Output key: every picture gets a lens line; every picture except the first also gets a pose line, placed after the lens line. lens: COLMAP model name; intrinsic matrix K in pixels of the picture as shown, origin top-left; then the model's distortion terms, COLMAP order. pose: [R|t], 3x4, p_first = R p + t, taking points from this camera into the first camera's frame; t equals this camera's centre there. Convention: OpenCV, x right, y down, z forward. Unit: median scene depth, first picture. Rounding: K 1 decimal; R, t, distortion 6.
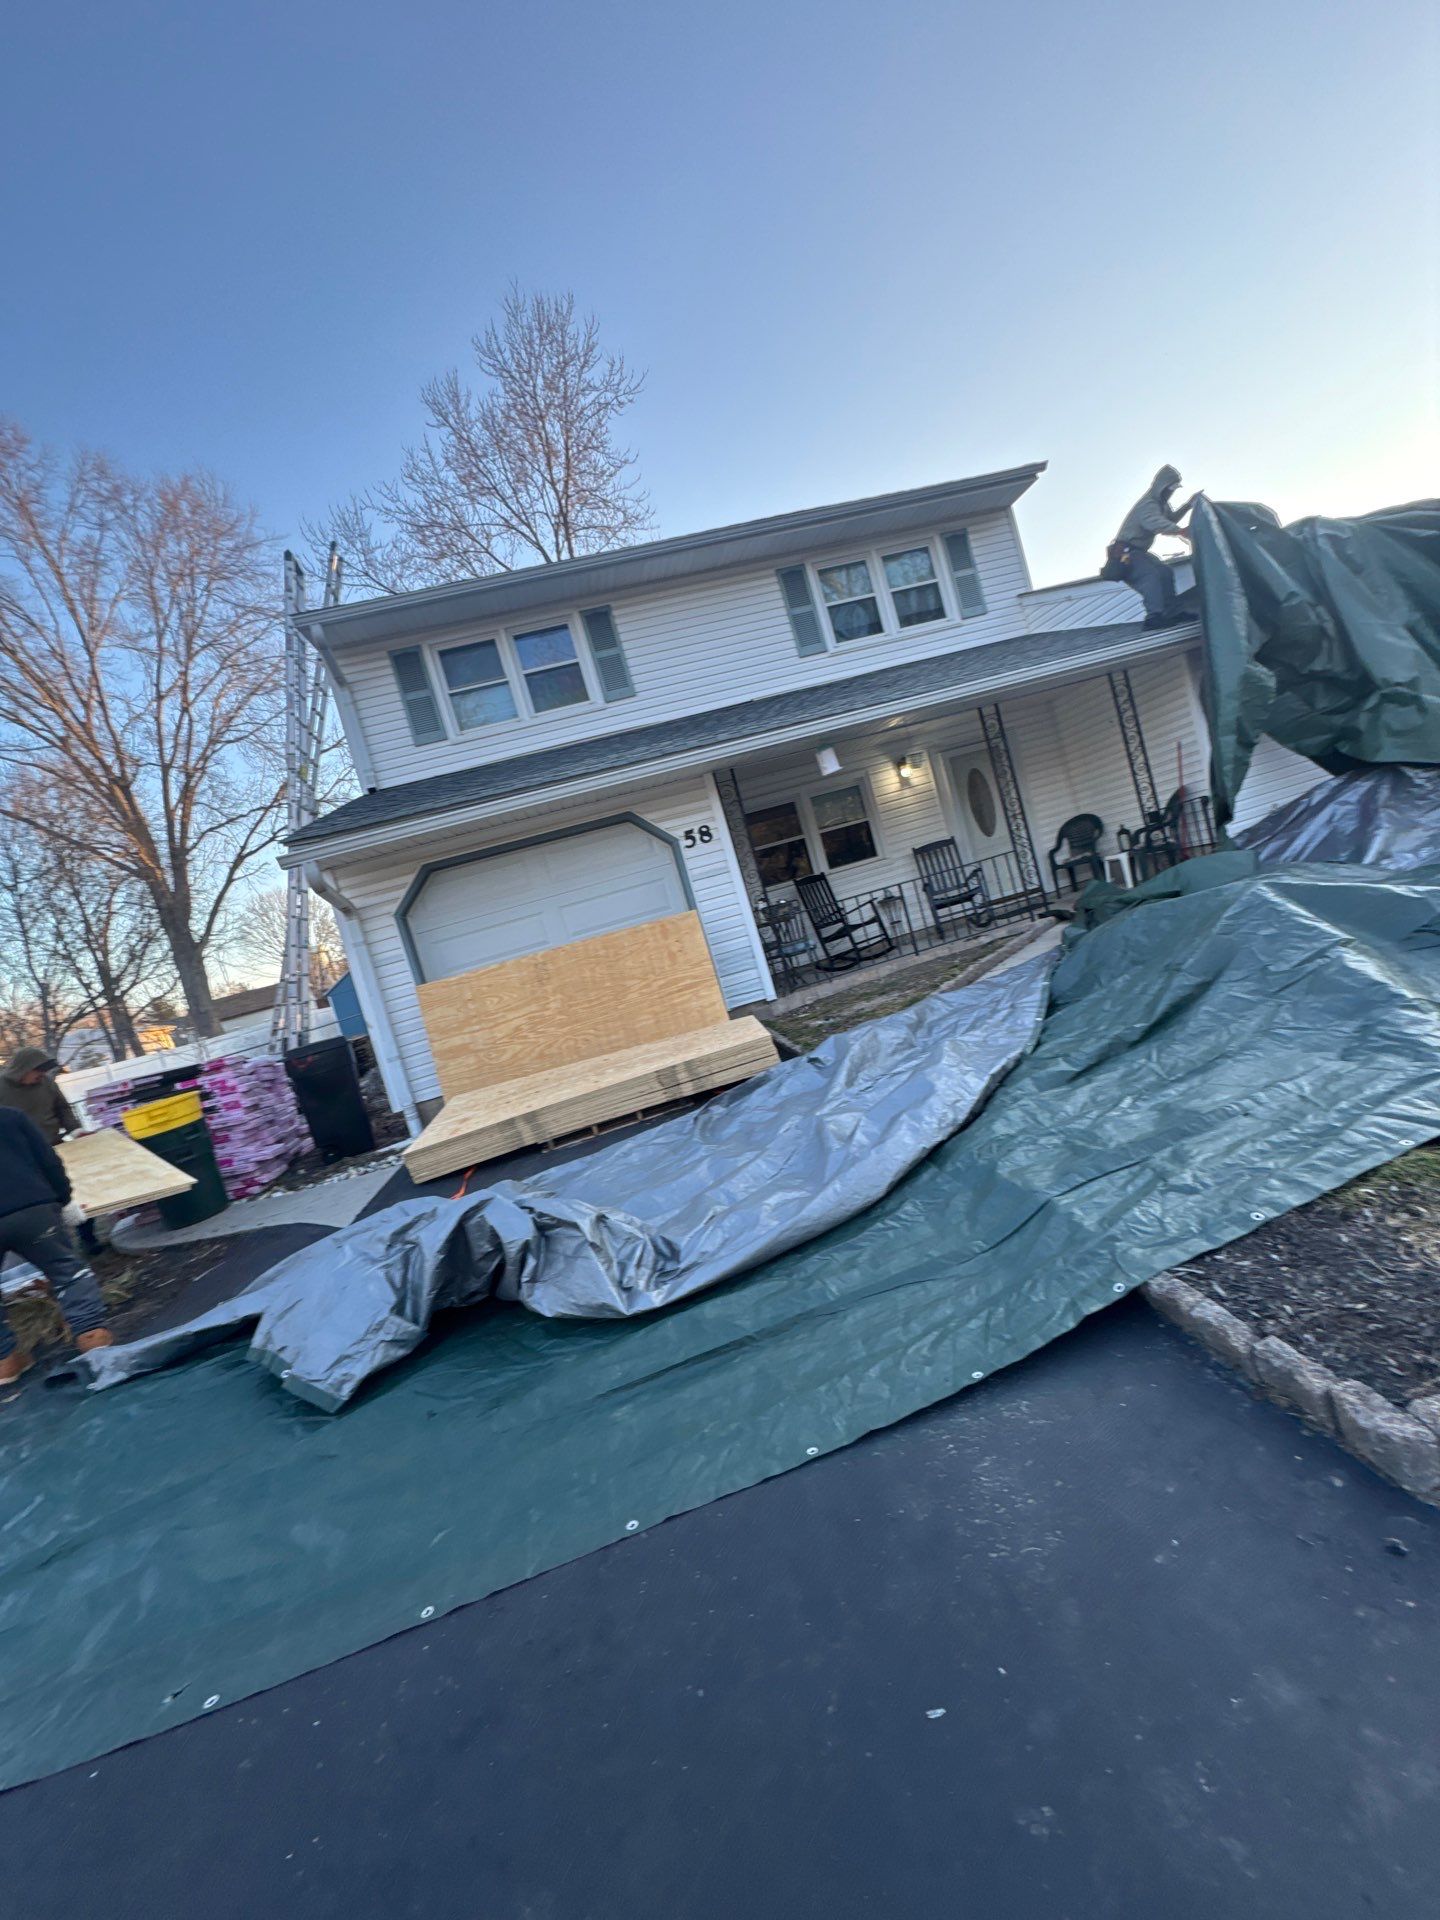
lens RADIAL K [[748.6, 0, 723.0], [0, 748.6, 971.7], [0, 0, 1]] dist [-0.001318, -0.000148]
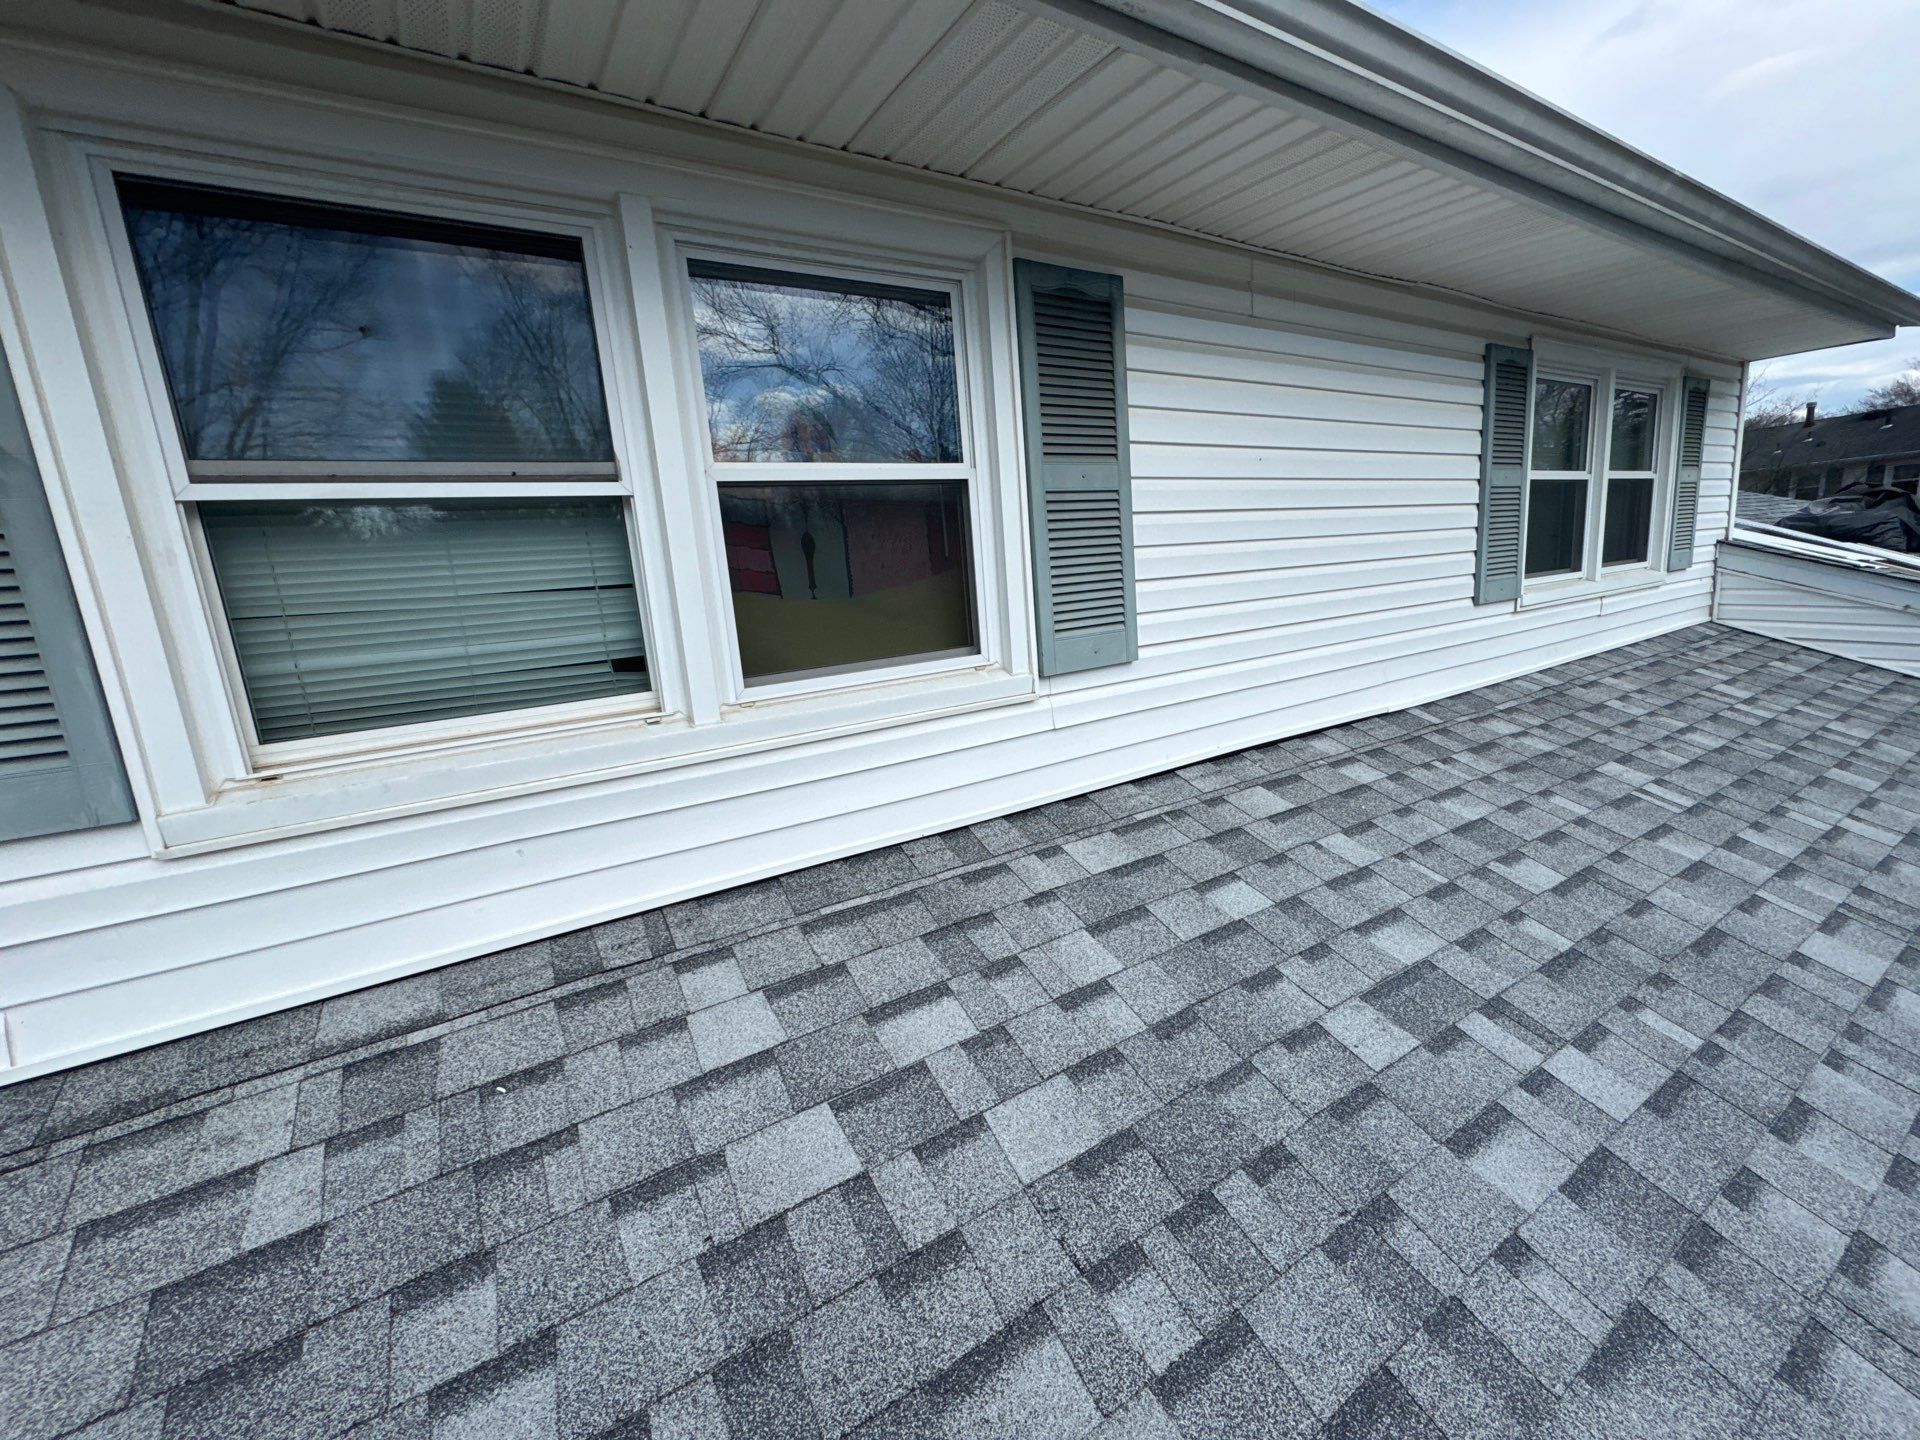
lens RADIAL K [[748.6, 0, 960.0], [0, 748.6, 720.0], [0, 0, 1]] dist [-0.001318, -0.000148]
pose [[0.923651, 0.140846, 0.356413, -0.263128], [-0.150760, 0.988570, 0.000038, -0.337346], [-0.352334, -0.053768, 0.934328, 0.773795]]
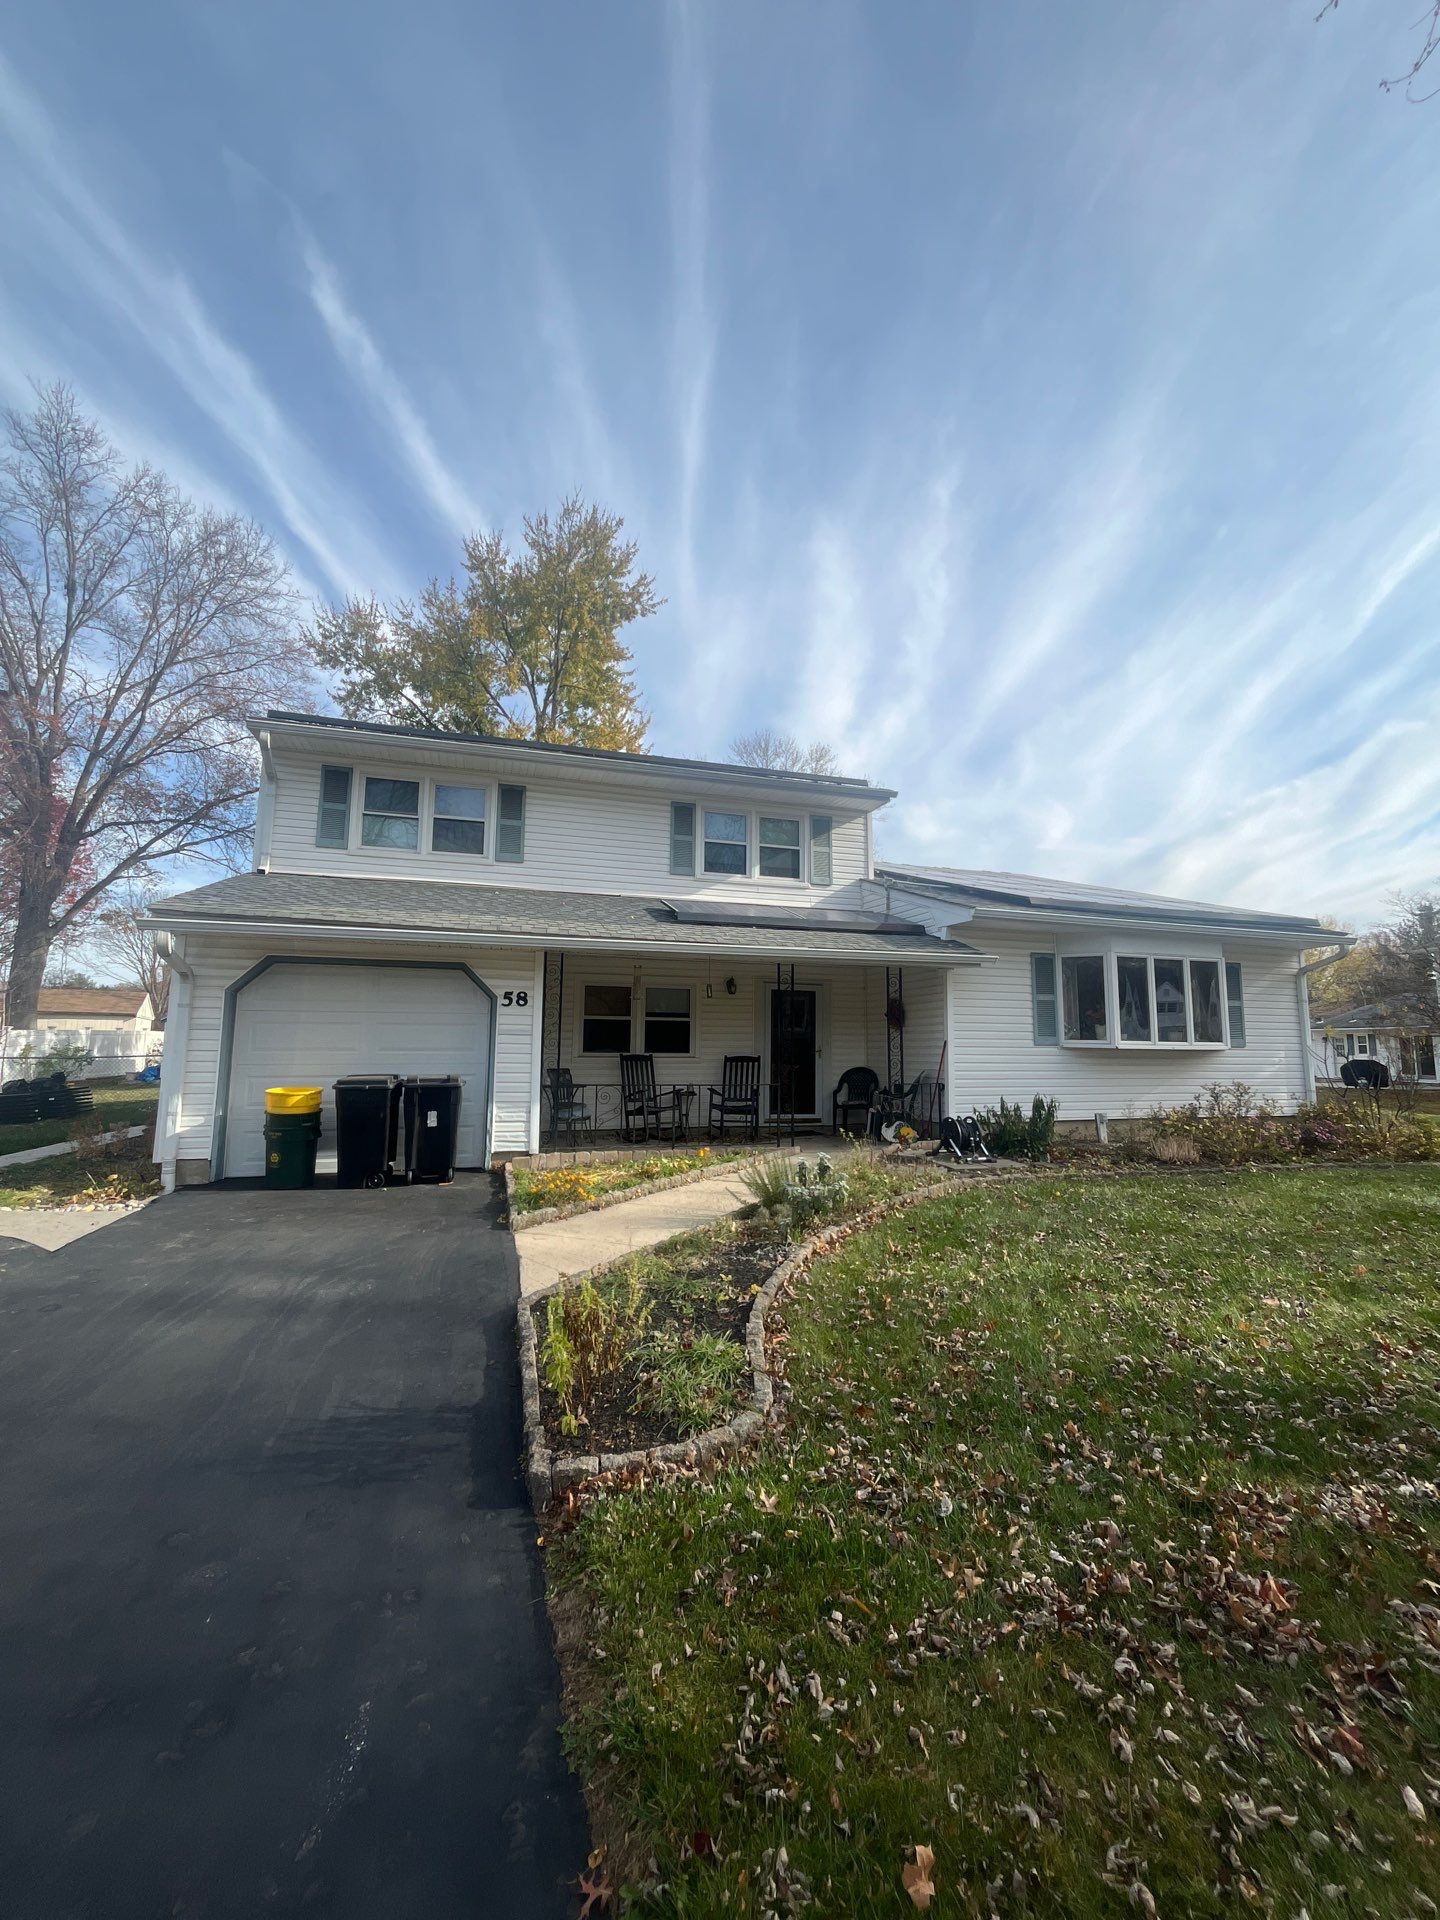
lens RADIAL K [[765.9, 0, 716.3], [0, 765.9, 966.8], [0, 0, 1]] dist [-0.001817, 0.000033]
pose [[0.953109, 0.290722, 0.084052, 0.114895], [-0.267746, 0.939525, -0.213551, -0.041860], [-0.141053, 0.181033, 0.973309, -0.171376]]
